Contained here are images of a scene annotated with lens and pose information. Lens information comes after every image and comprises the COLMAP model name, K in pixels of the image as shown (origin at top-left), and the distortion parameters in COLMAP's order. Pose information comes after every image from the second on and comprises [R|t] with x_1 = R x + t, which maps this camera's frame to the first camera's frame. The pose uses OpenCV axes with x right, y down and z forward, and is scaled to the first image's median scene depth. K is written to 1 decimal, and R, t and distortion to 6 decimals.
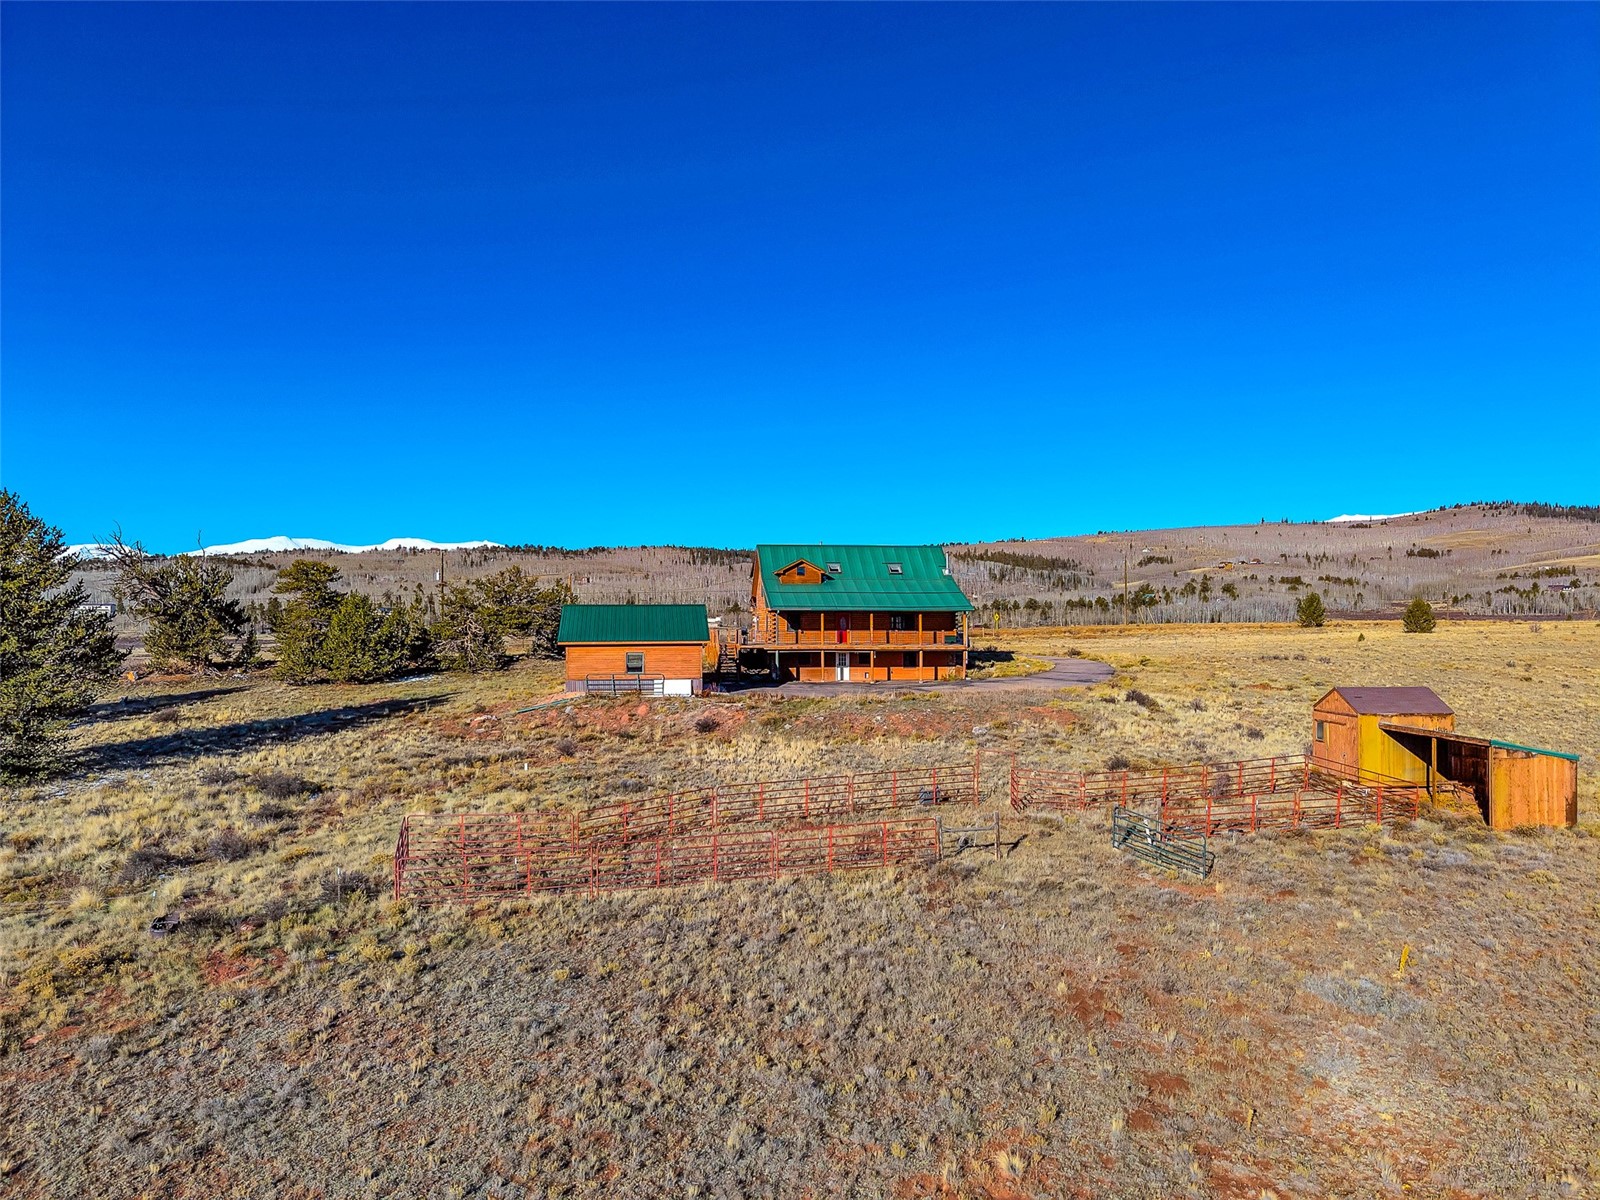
lens RADIAL K [[1098.3, 0, 792.1], [0, 1098.3, 603.2], [0, 0, 1]] dist [-0.001397, 0.000904]
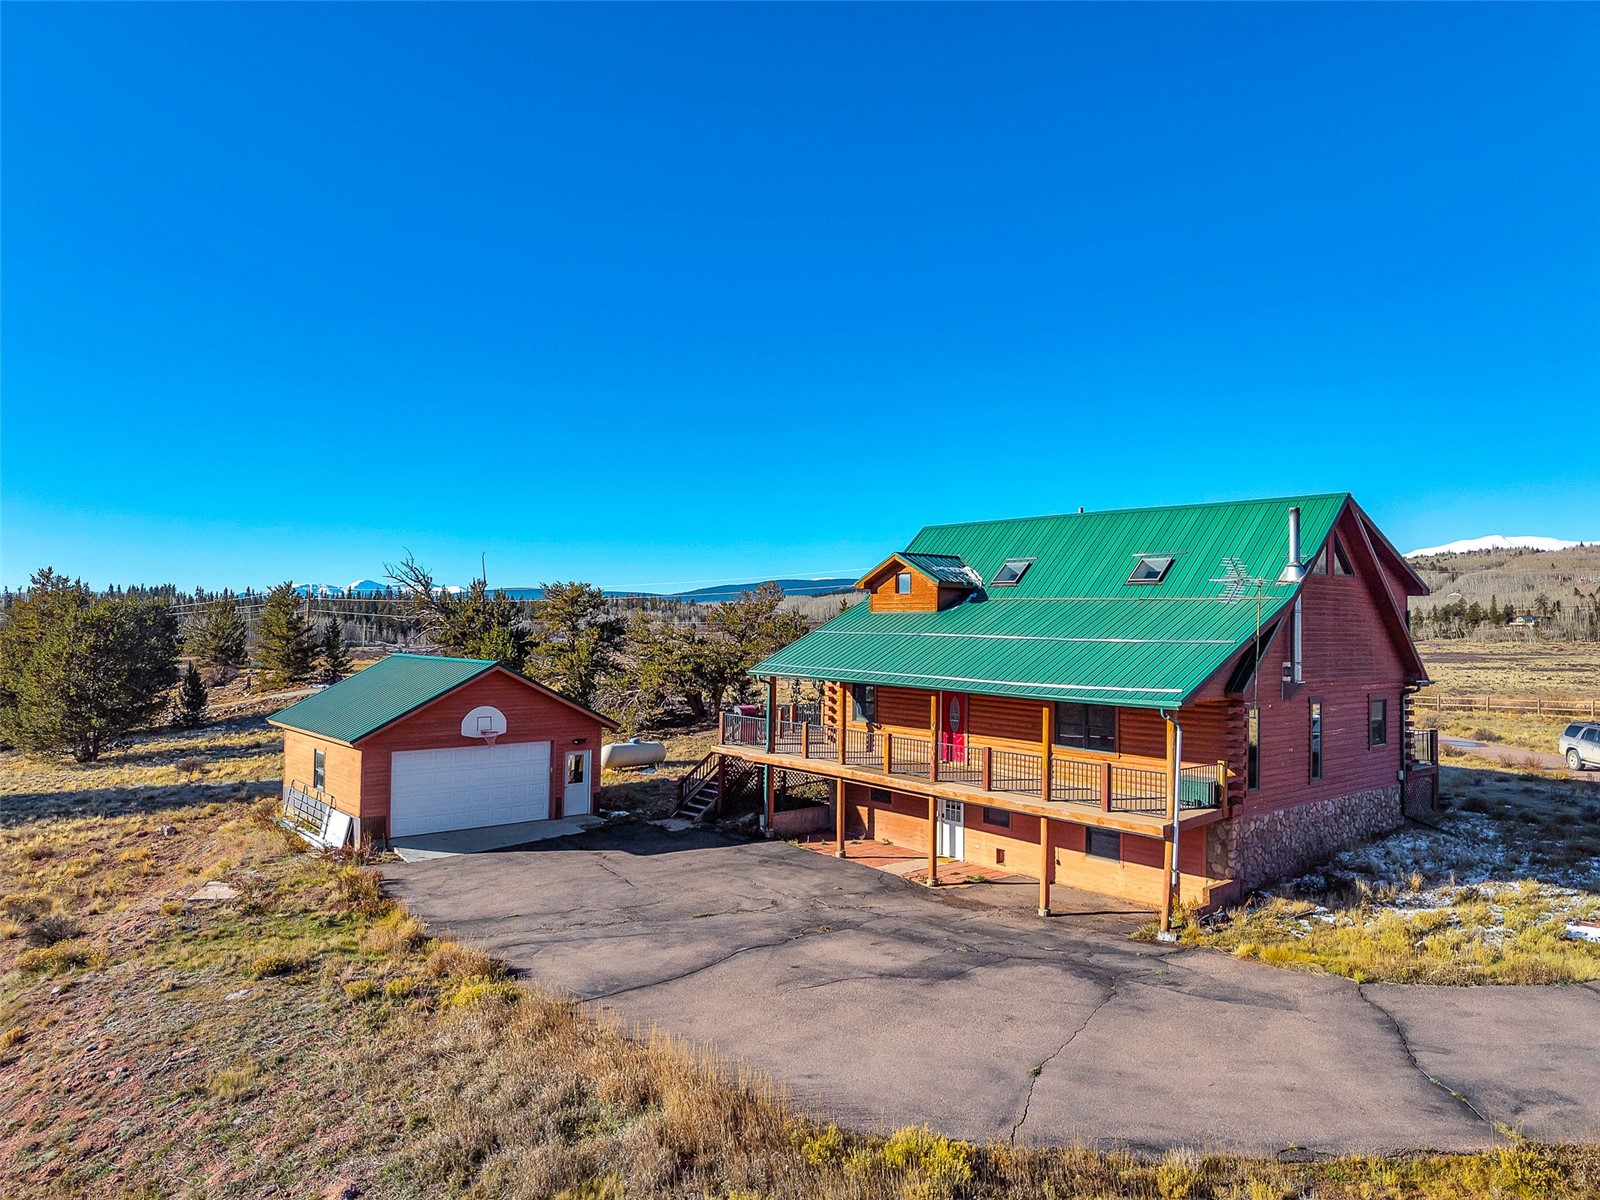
lens RADIAL K [[1098.3, 0, 792.1], [0, 1098.3, 603.2], [0, 0, 1]] dist [-0.001397, 0.000904]
pose [[0.521369, -0.002229, -0.853329, 0.041517], [-0.001099, 0.999994, -0.003284, -0.002336], [0.853331, 0.002651, 0.521363, 0.087745]]
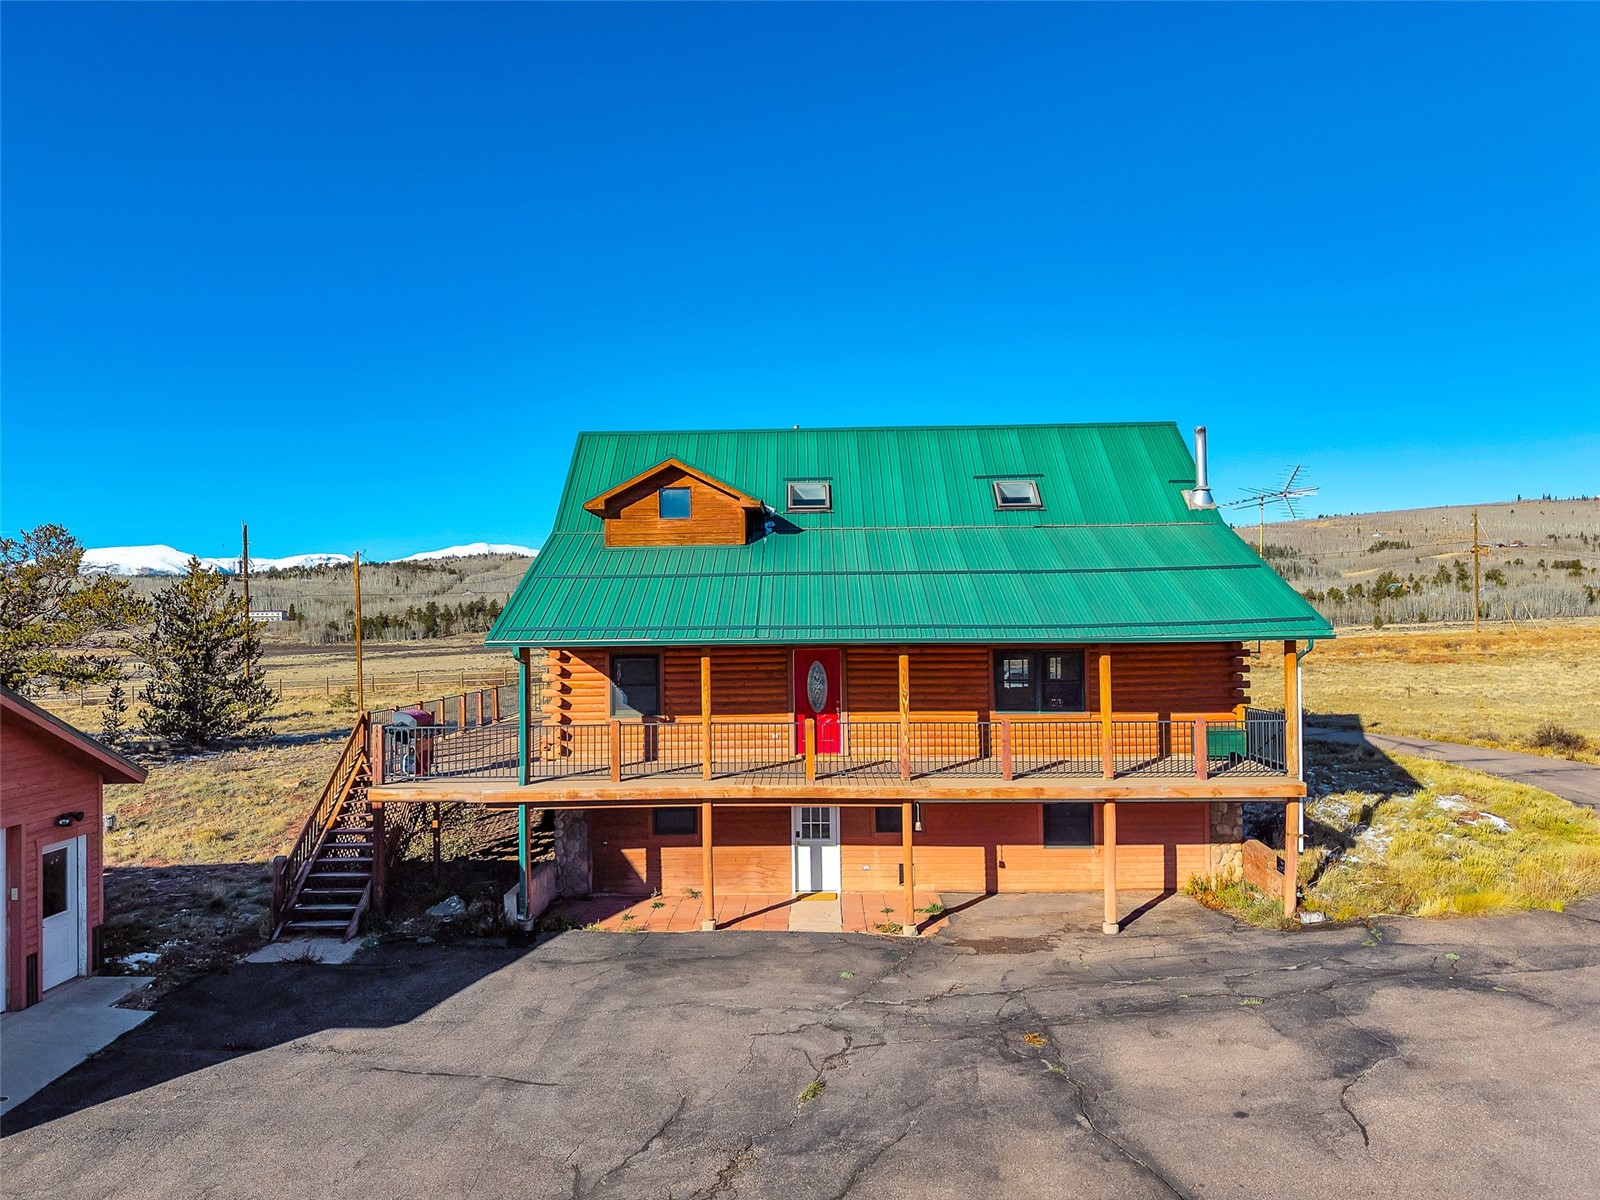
lens RADIAL K [[1098.3, 0, 792.1], [0, 1098.3, 603.2], [0, 0, 1]] dist [-0.001397, 0.000904]
pose [[0.985421, -0.013874, -0.169567, 0.010291], [0.014206, 0.999899, 0.000749, -0.000323], [0.169539, -0.003147, 0.985518, 0.085645]]
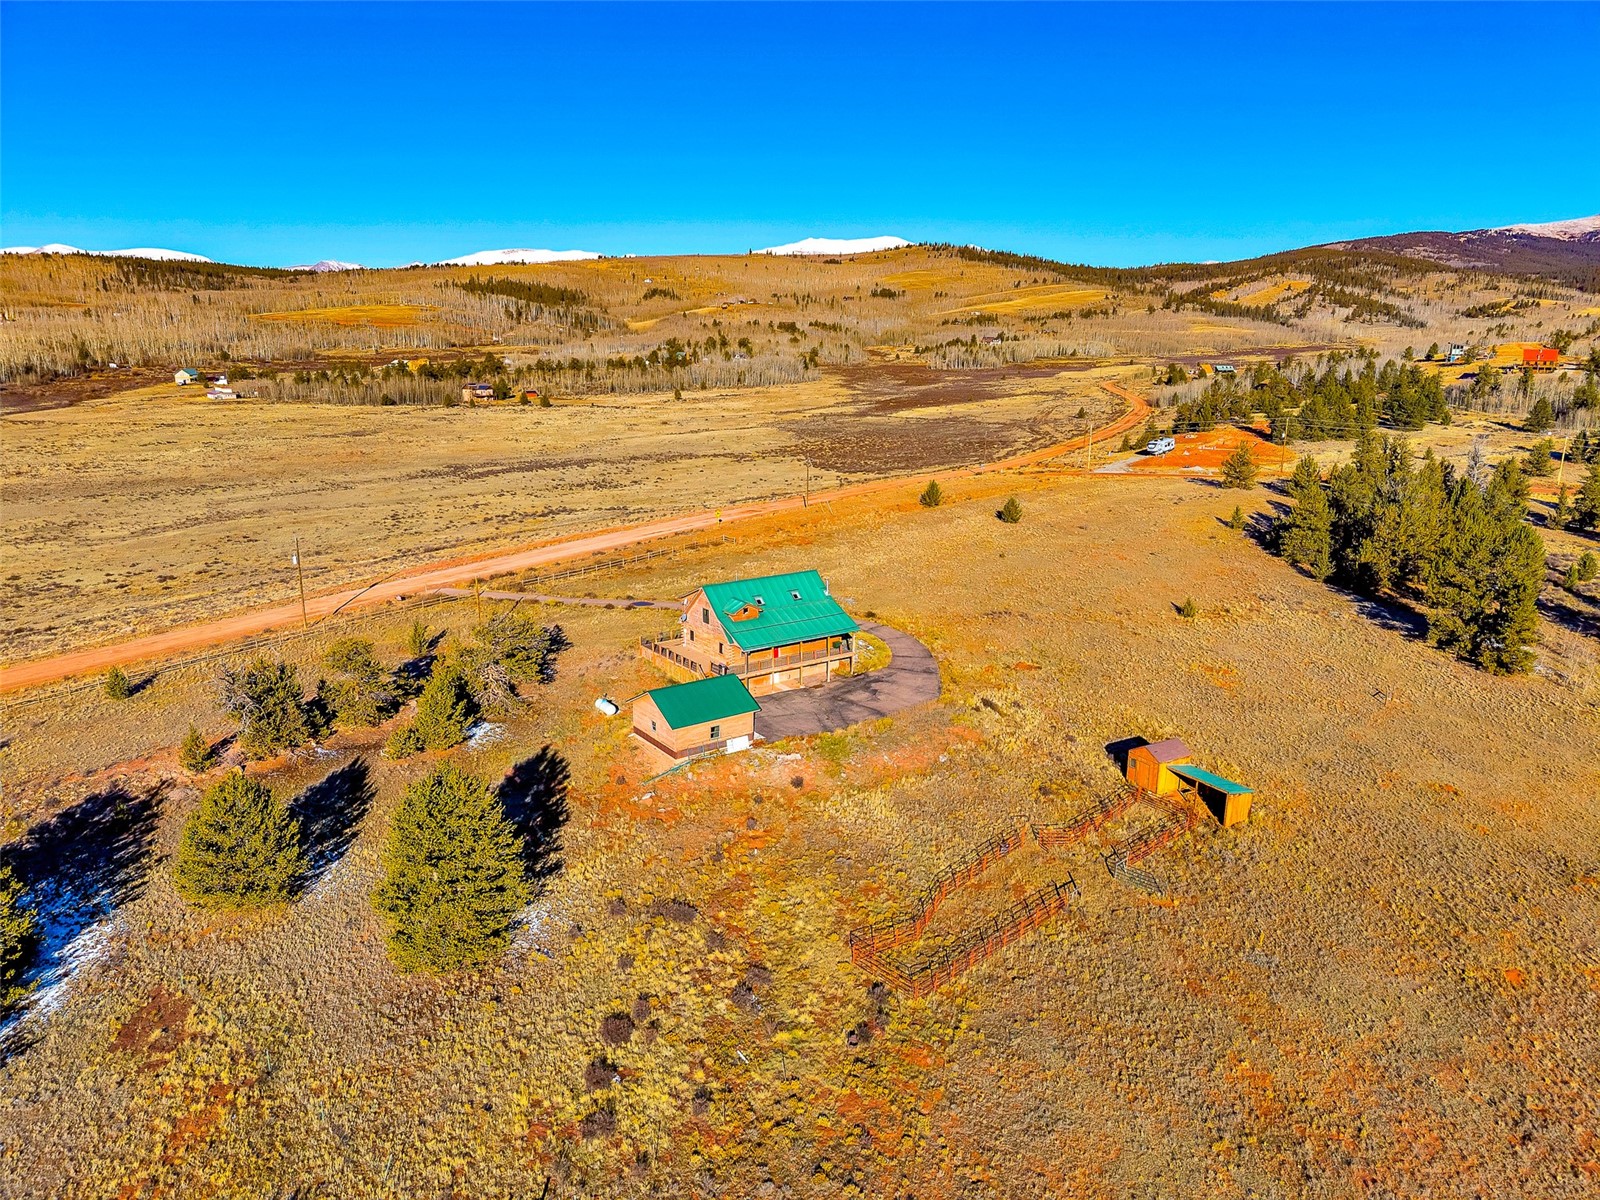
lens RADIAL K [[1089.0, 0, 800.0], [0, 1089.0, 600.0], [0, 0, 1]] dist [0.109964, 0.000601]
pose [[0.892432, -0.102110, 0.439476, -0.064818], [-0.014317, 0.967154, 0.253787, -0.047724], [-0.450956, -0.232780, 0.861657, -0.028048]]
